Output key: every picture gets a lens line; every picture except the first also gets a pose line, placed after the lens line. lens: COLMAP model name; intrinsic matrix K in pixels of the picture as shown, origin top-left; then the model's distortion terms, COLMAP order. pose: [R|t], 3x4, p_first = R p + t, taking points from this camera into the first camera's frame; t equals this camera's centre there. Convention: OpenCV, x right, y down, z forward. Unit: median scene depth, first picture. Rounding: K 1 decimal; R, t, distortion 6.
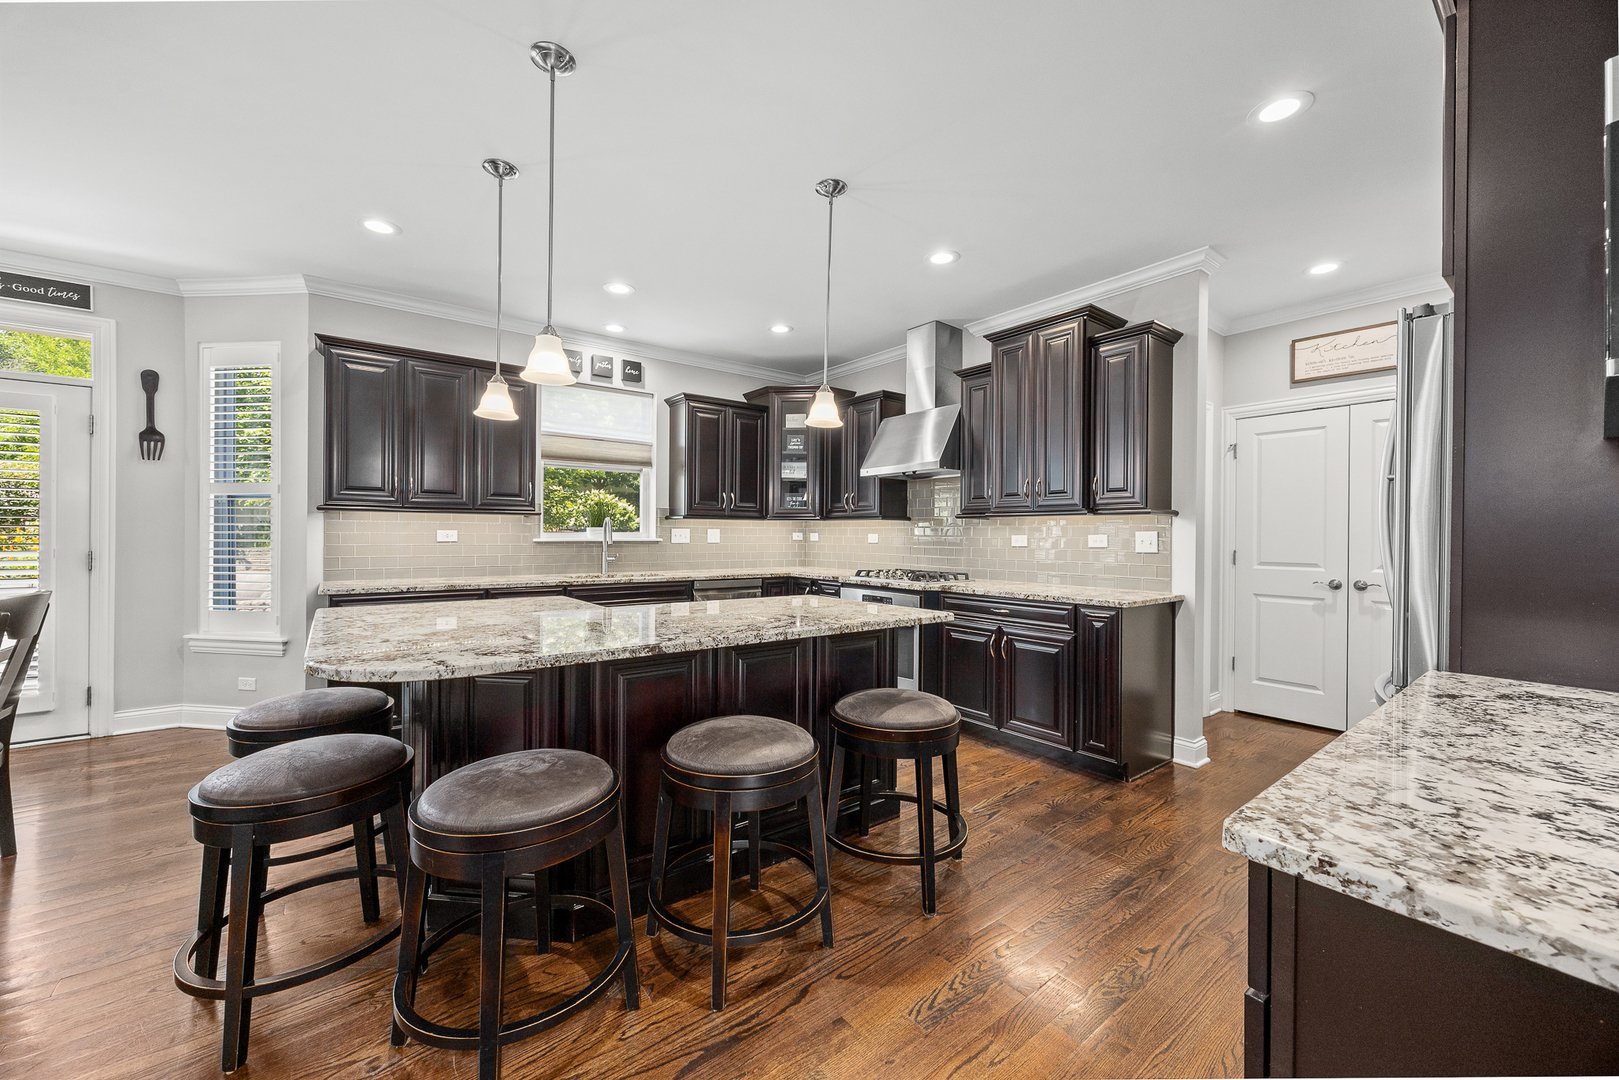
lens RADIAL K [[623.0, 0, 809.0], [0, 623.0, 535.2], [0, 0, 1]] dist [-0.001697, -0.000320]
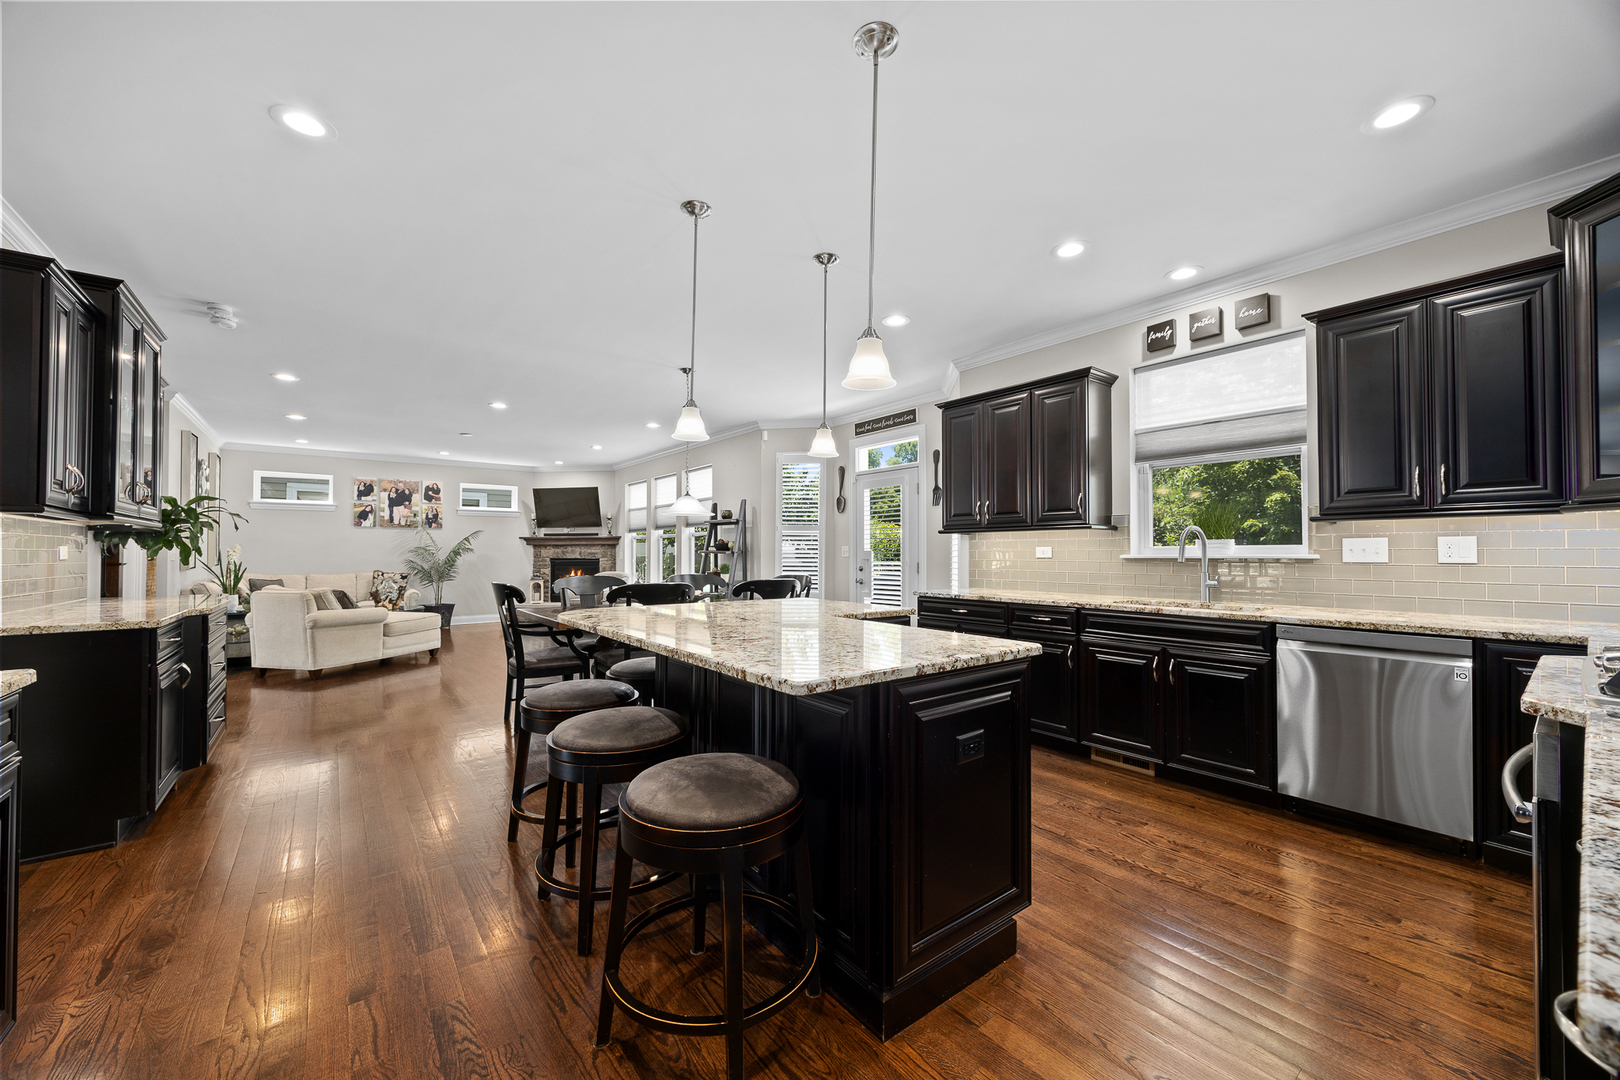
lens RADIAL K [[612.7, 0, 807.6], [0, 612.7, 542.5], [0, 0, 1]] dist [-0.001813, -0.000452]
pose [[0.000333, -0.023831, -0.999716, 0.495545], [0.000811, 0.999716, -0.023831, 0.009759], [1.000000, -0.000803, 0.000352, 0.651676]]
